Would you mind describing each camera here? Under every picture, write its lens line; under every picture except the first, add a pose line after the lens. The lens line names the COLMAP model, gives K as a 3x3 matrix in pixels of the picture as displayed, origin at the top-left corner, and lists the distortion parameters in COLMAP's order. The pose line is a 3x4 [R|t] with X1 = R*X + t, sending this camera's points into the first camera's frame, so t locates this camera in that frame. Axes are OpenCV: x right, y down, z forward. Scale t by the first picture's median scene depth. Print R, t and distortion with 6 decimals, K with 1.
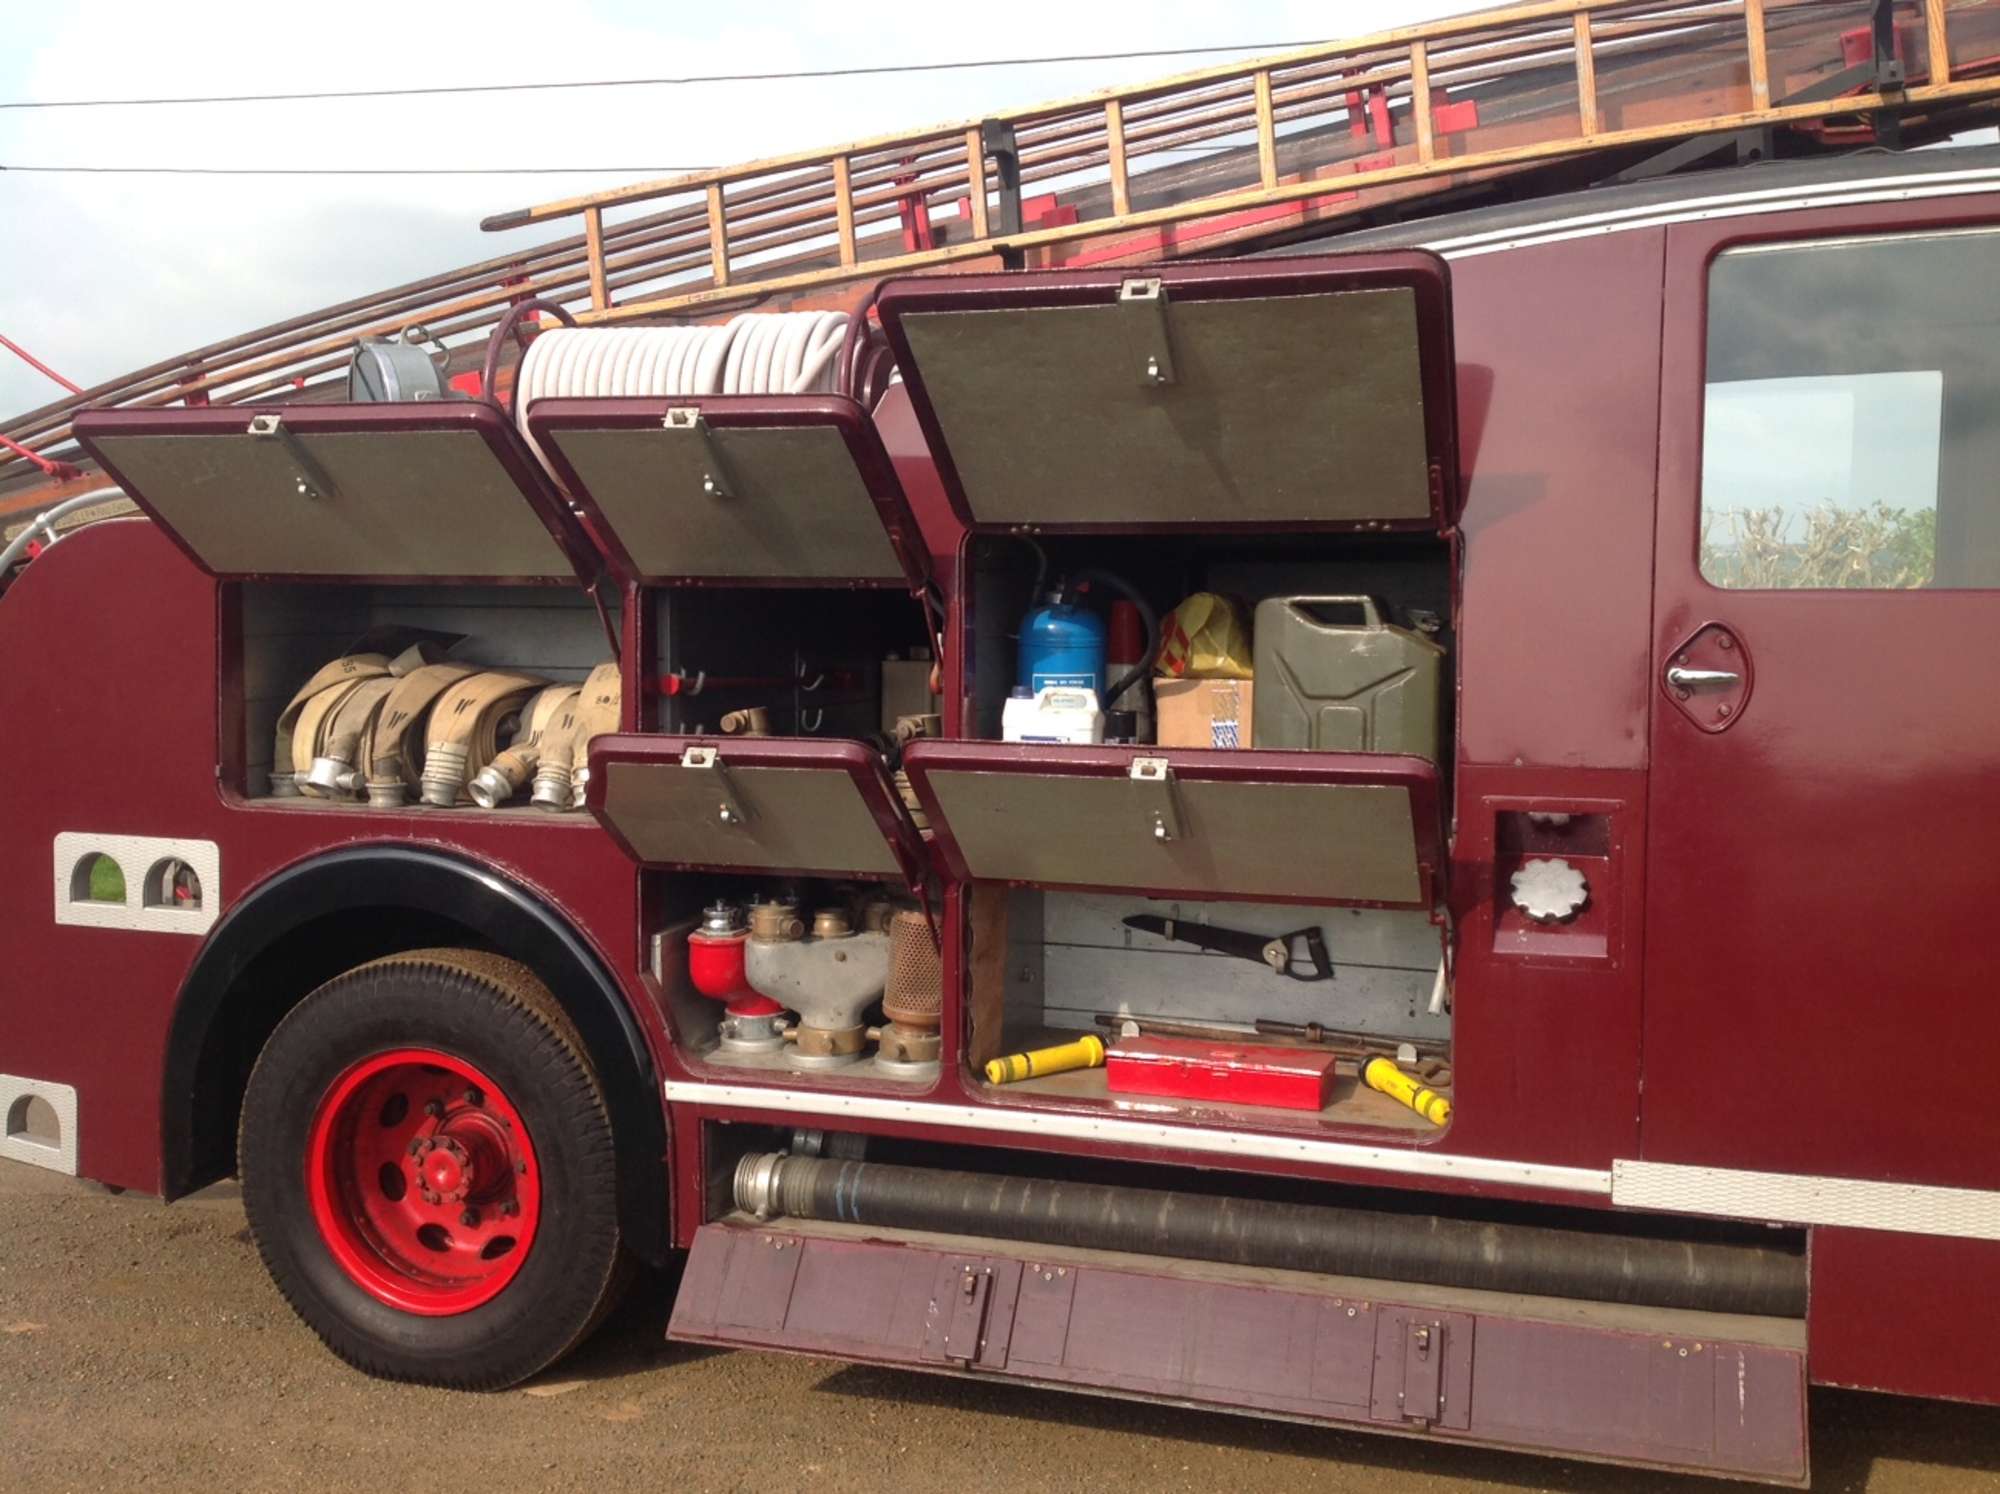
lens RADIAL K [[1888.3, 0, 1008.8], [0, 1888.3, 736.4], [0, 0, 1]] dist [0.180657, -0.444502]
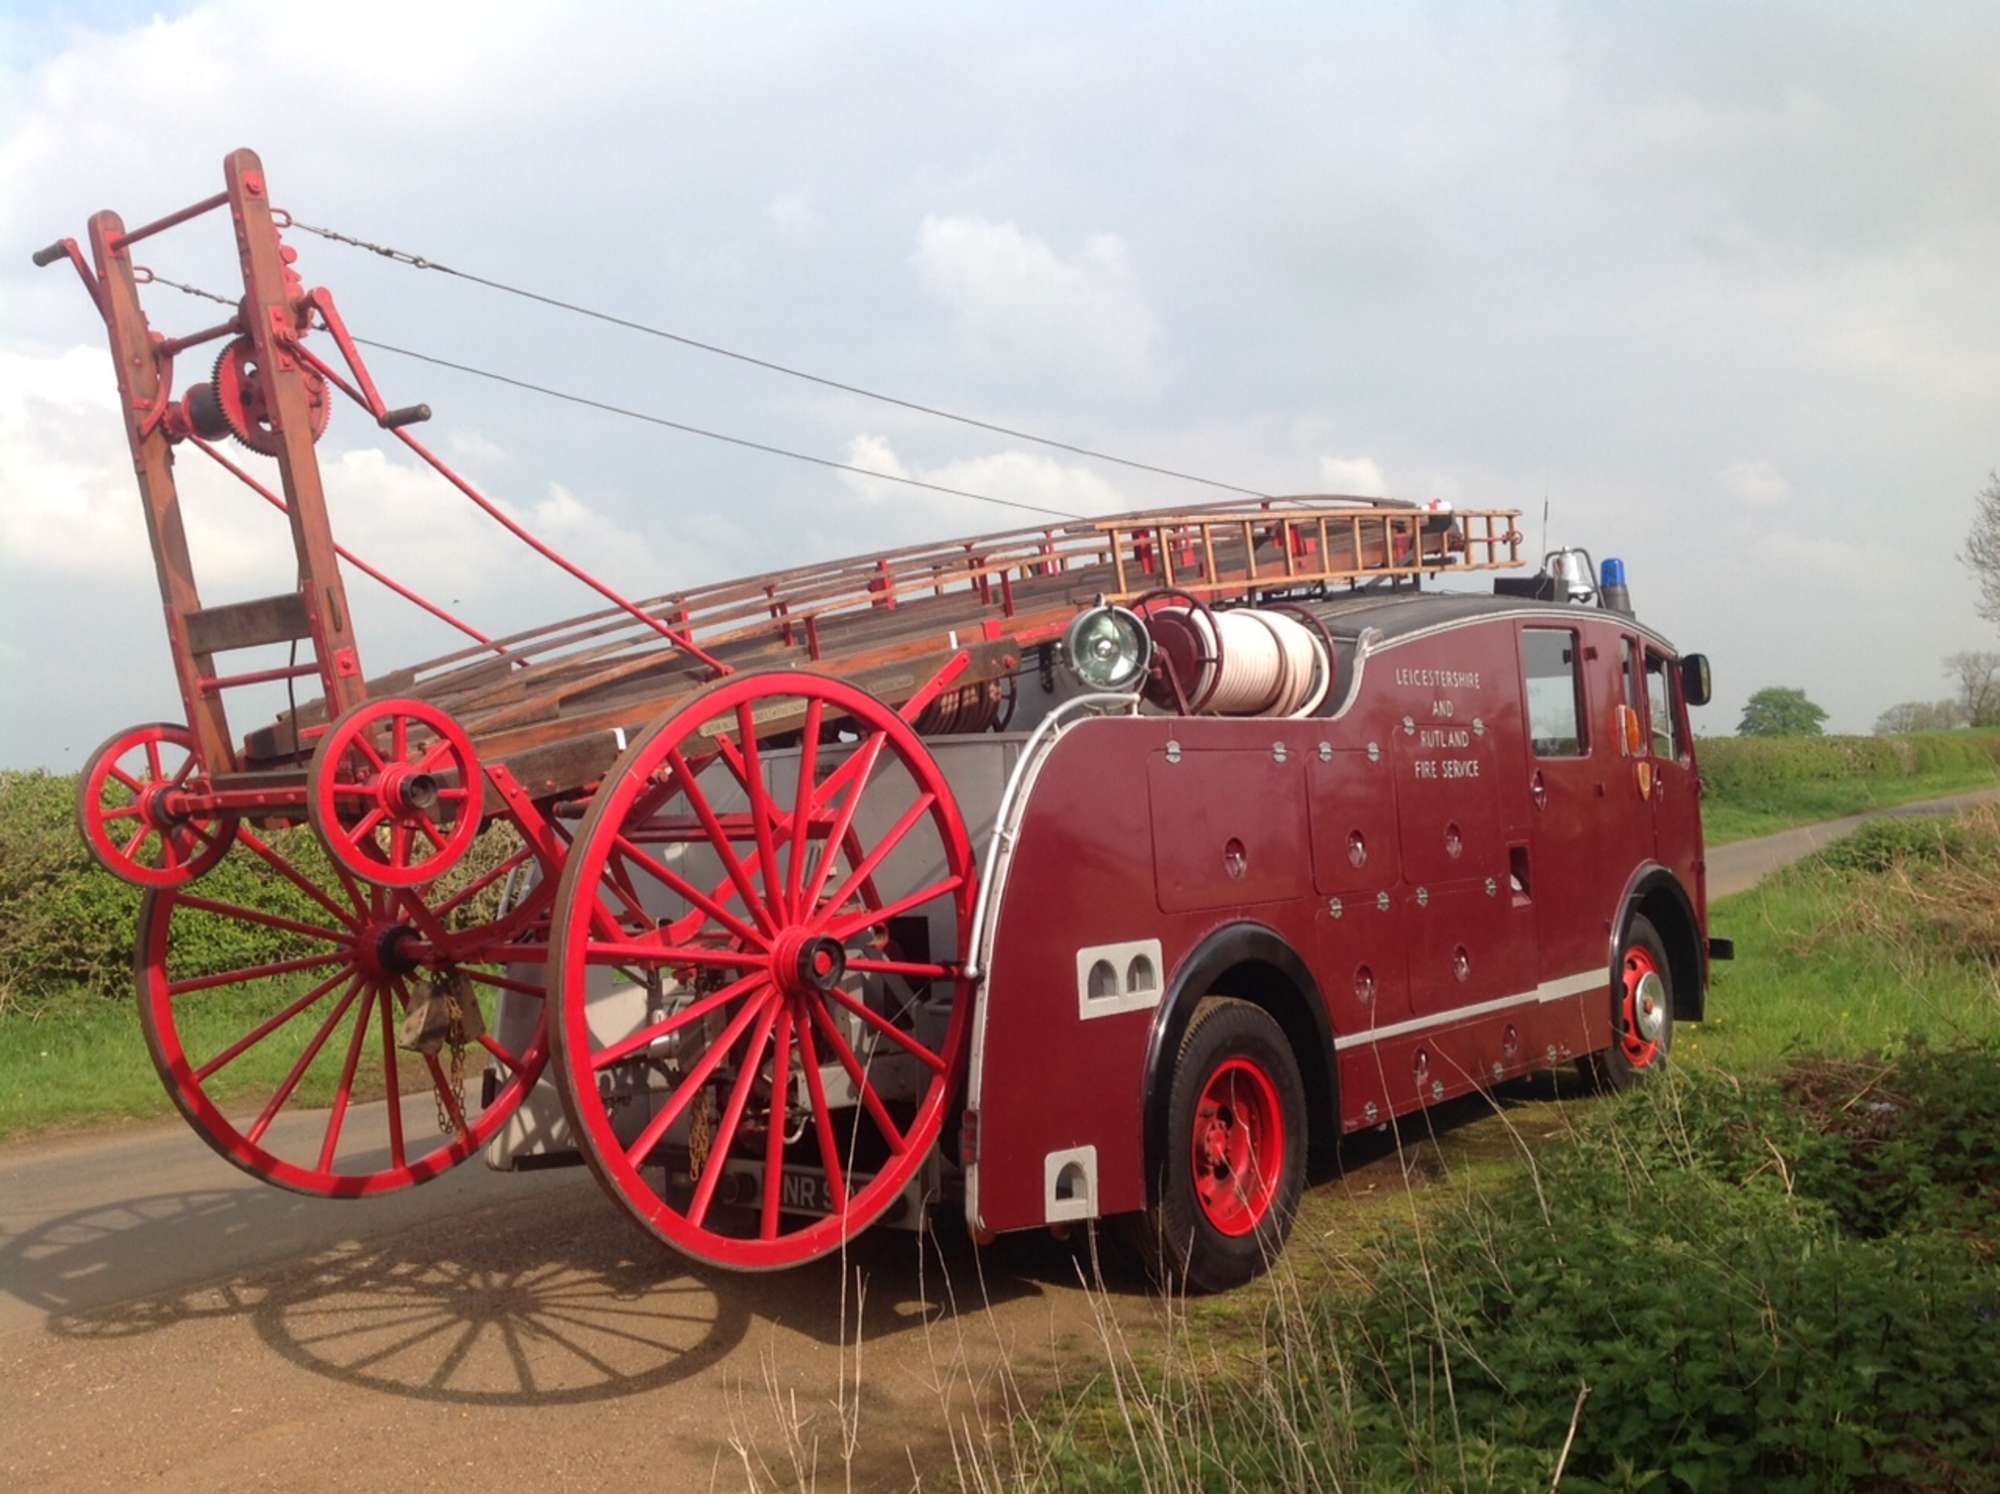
lens RADIAL K [[1888.3, 0, 1008.8], [0, 1888.3, 736.4], [0, 0, 1]] dist [0.180657, -0.444502]
pose [[0.345289, 0.028290, 0.938070, -1.844996], [0.147198, 0.985542, -0.083903, 0.008144], [-0.926881, 0.167053, 0.336133, 0.610217]]
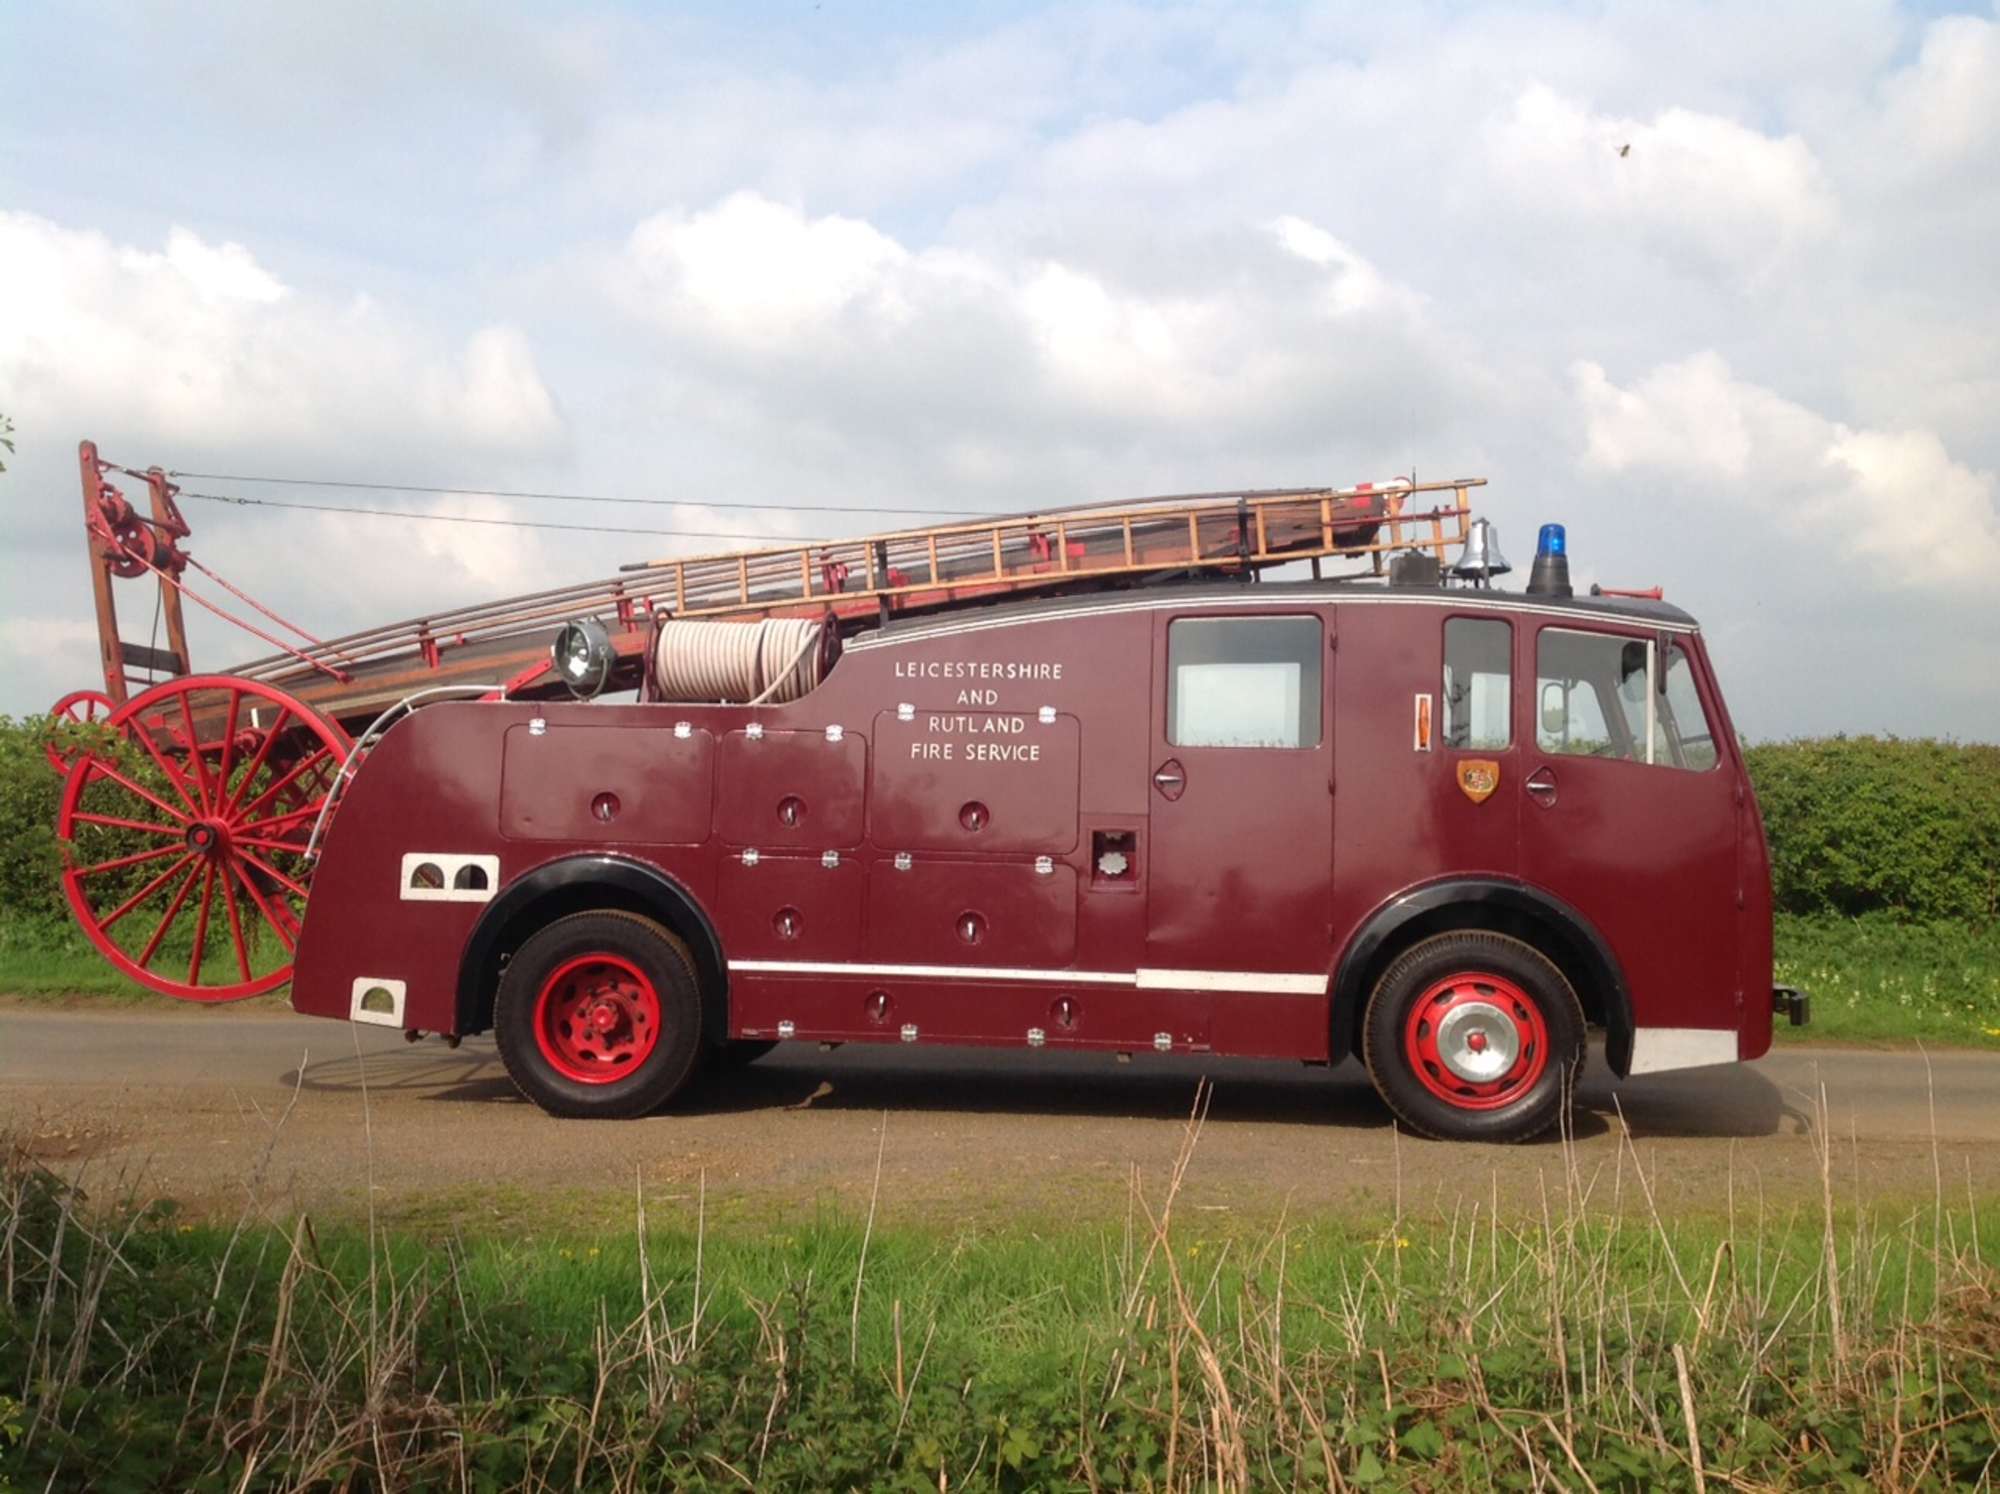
lens RADIAL K [[1888.3, 0, 1008.8], [0, 1888.3, 736.4], [0, 0, 1]] dist [0.180657, -0.444502]
pose [[0.980609, 0.030105, 0.193649, -0.279903], [-0.005228, 0.991798, -0.127710, 0.191715], [-0.195905, 0.124222, 0.972723, -1.167411]]
